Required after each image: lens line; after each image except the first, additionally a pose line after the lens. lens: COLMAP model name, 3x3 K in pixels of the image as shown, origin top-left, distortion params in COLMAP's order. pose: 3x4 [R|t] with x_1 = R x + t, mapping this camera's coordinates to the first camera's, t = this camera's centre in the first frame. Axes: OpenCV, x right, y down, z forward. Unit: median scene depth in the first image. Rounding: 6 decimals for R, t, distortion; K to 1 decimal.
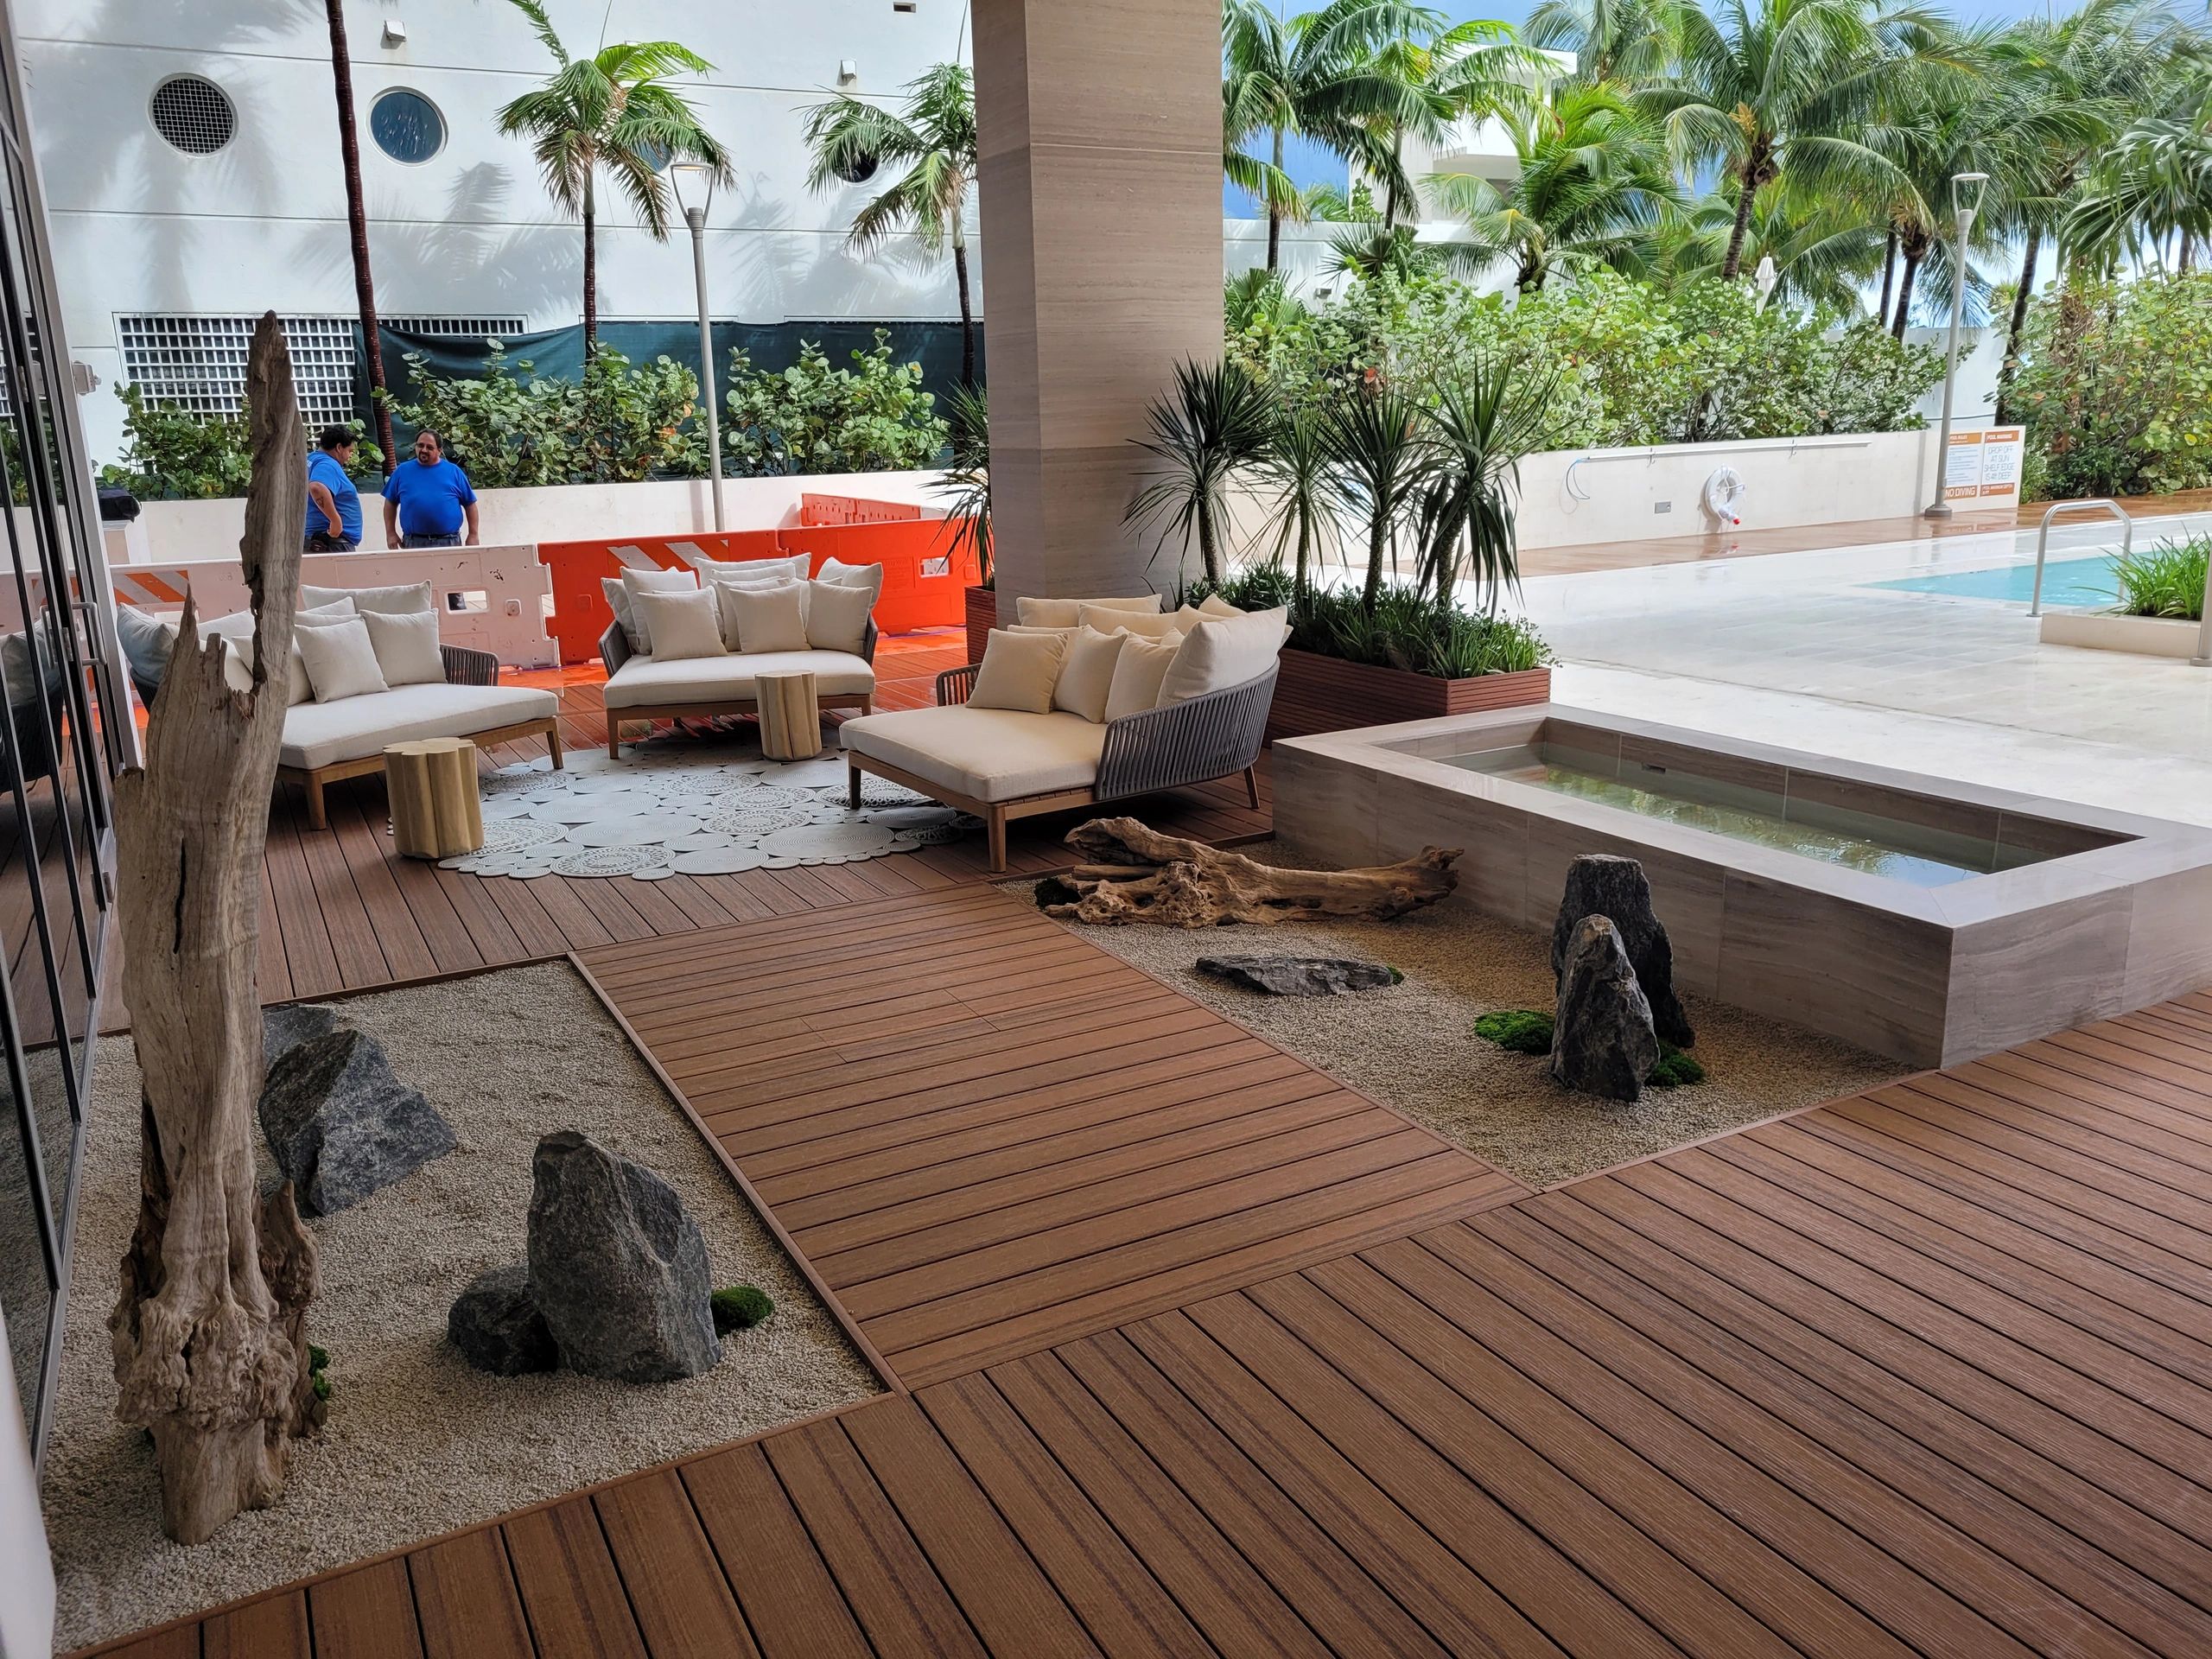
lens RADIAL K [[1659.5, 0, 1099.5], [0, 1659.5, 807.1], [0, 0, 1]] dist [0.051754, -0.038737]
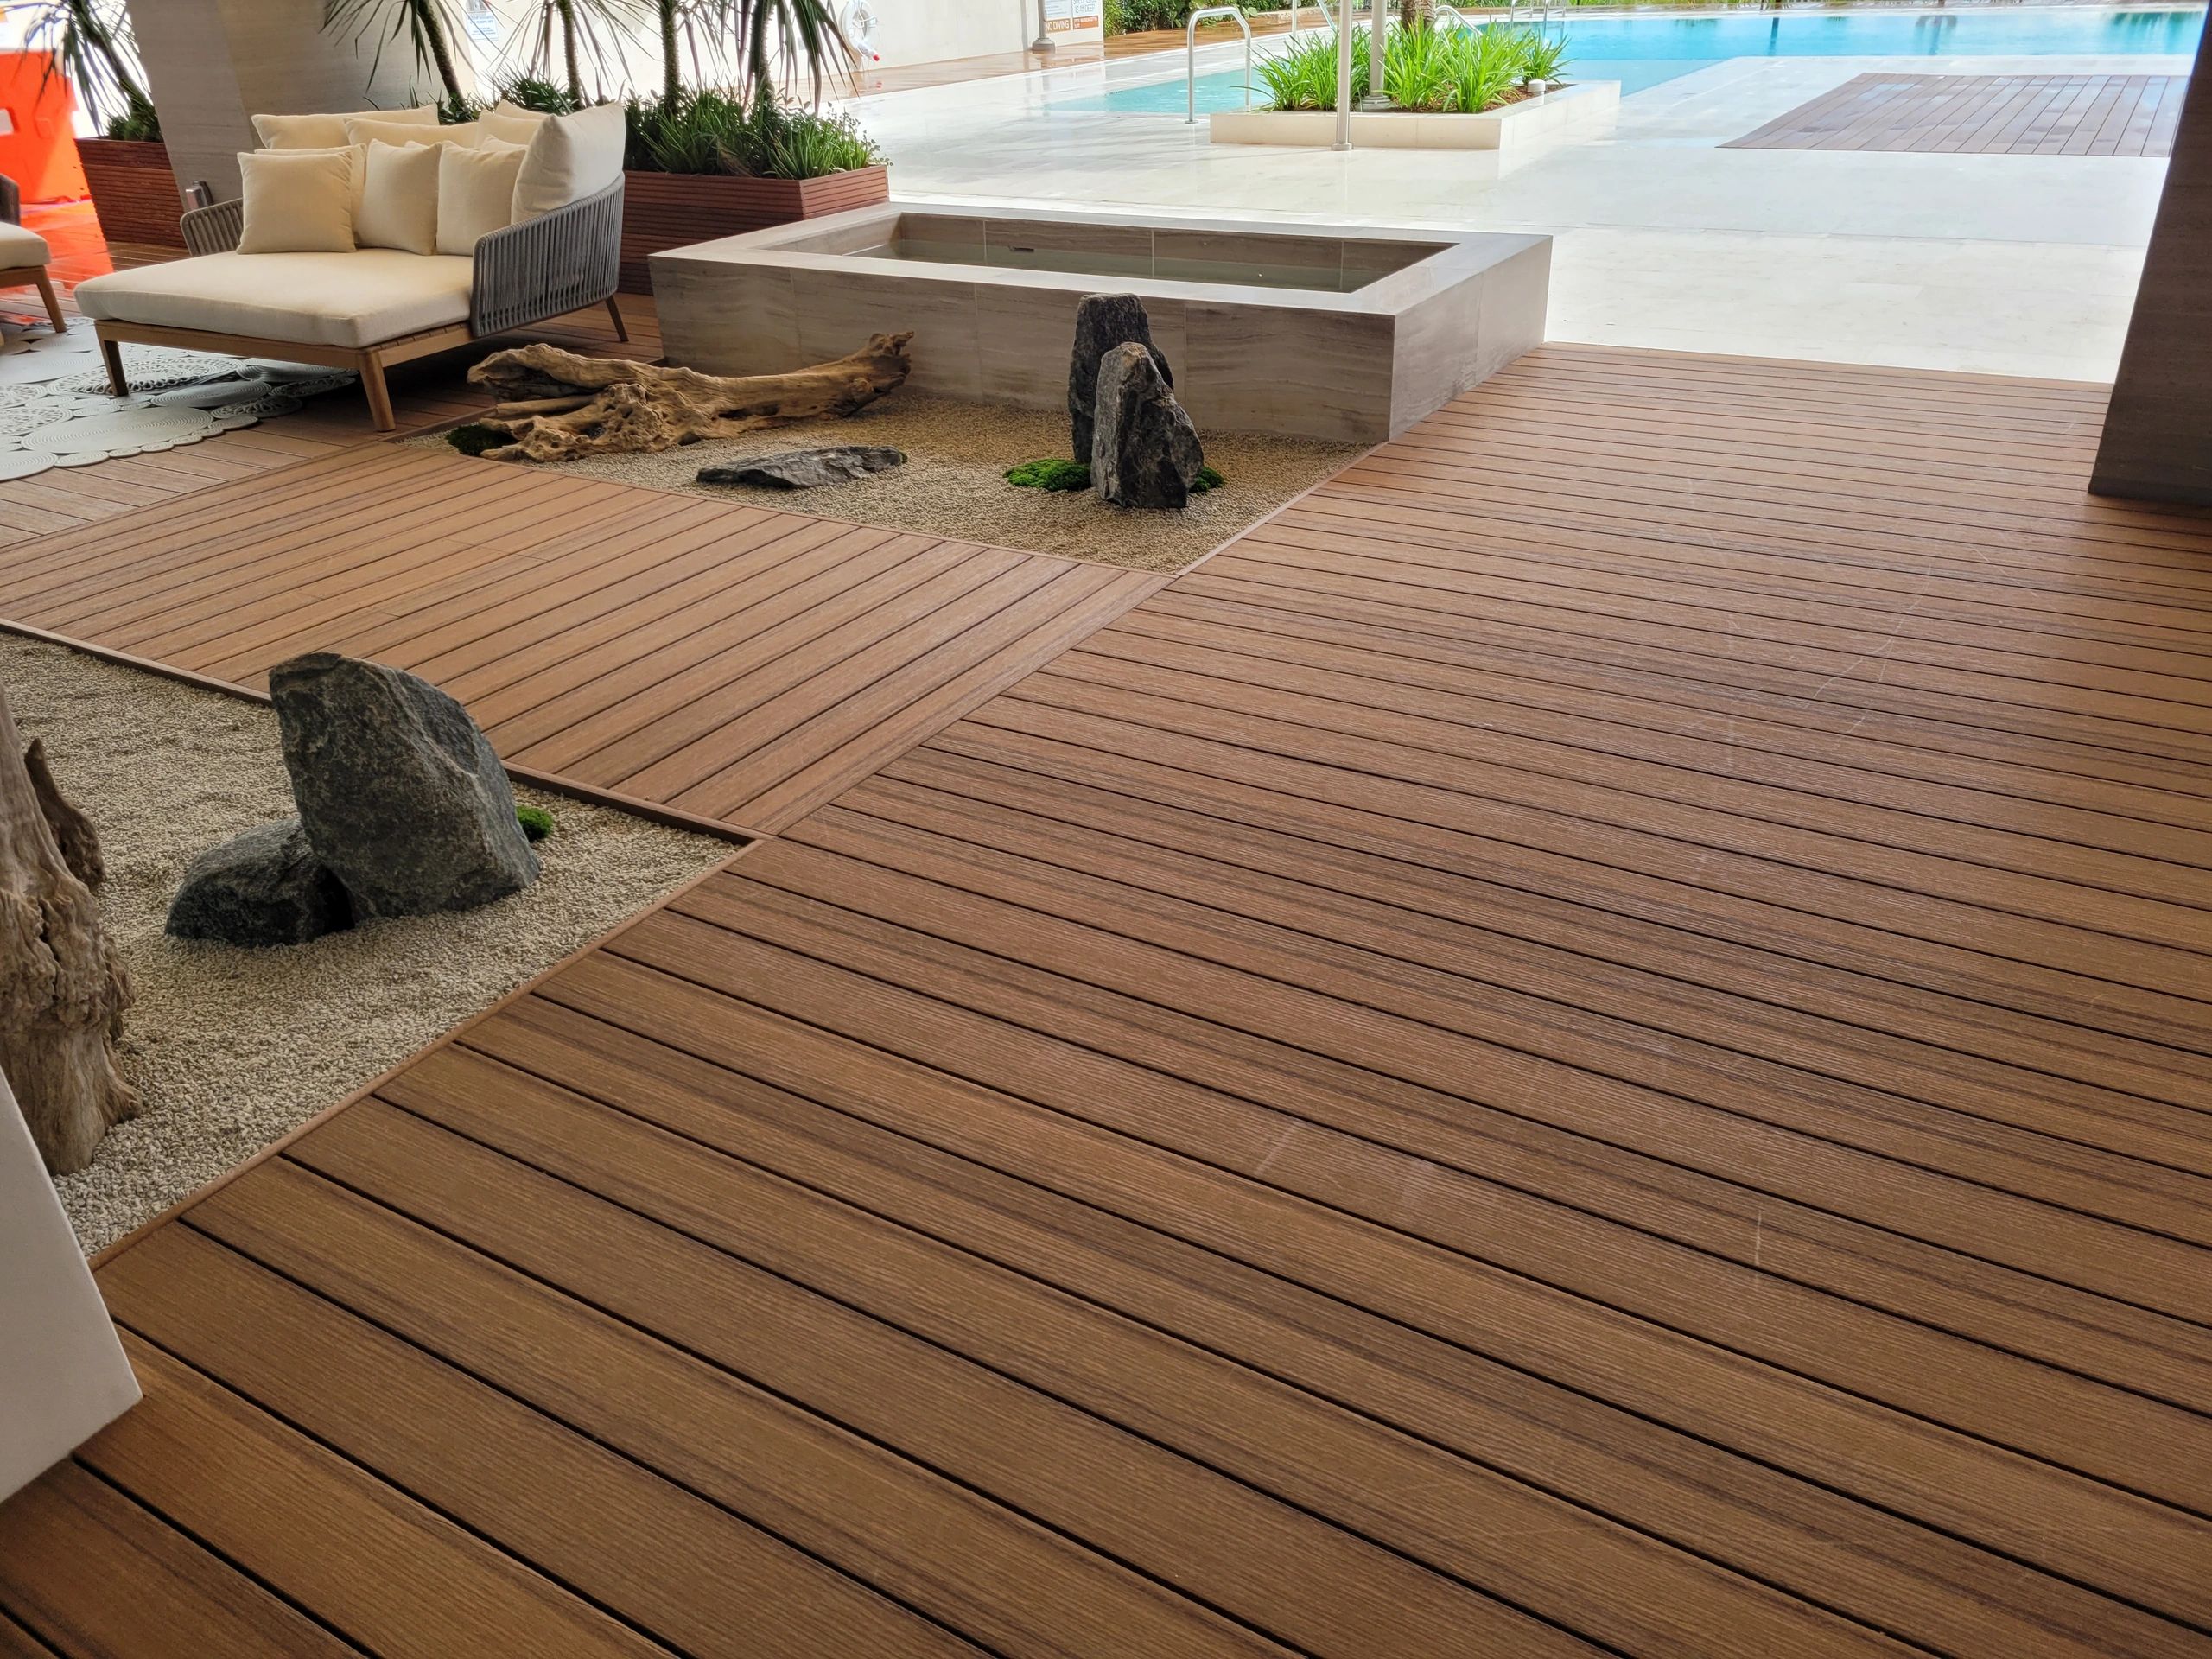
lens RADIAL K [[1659.5, 0, 1100.7], [0, 1659.5, 824.8], [0, 0, 1]] dist [0.051754, -0.038737]
pose [[0.853068, -0.240173, 0.463241, -0.264413], [0.126359, 0.956435, 0.263183, 0.070267], [-0.506269, -0.165979, 0.846252, 0.041433]]
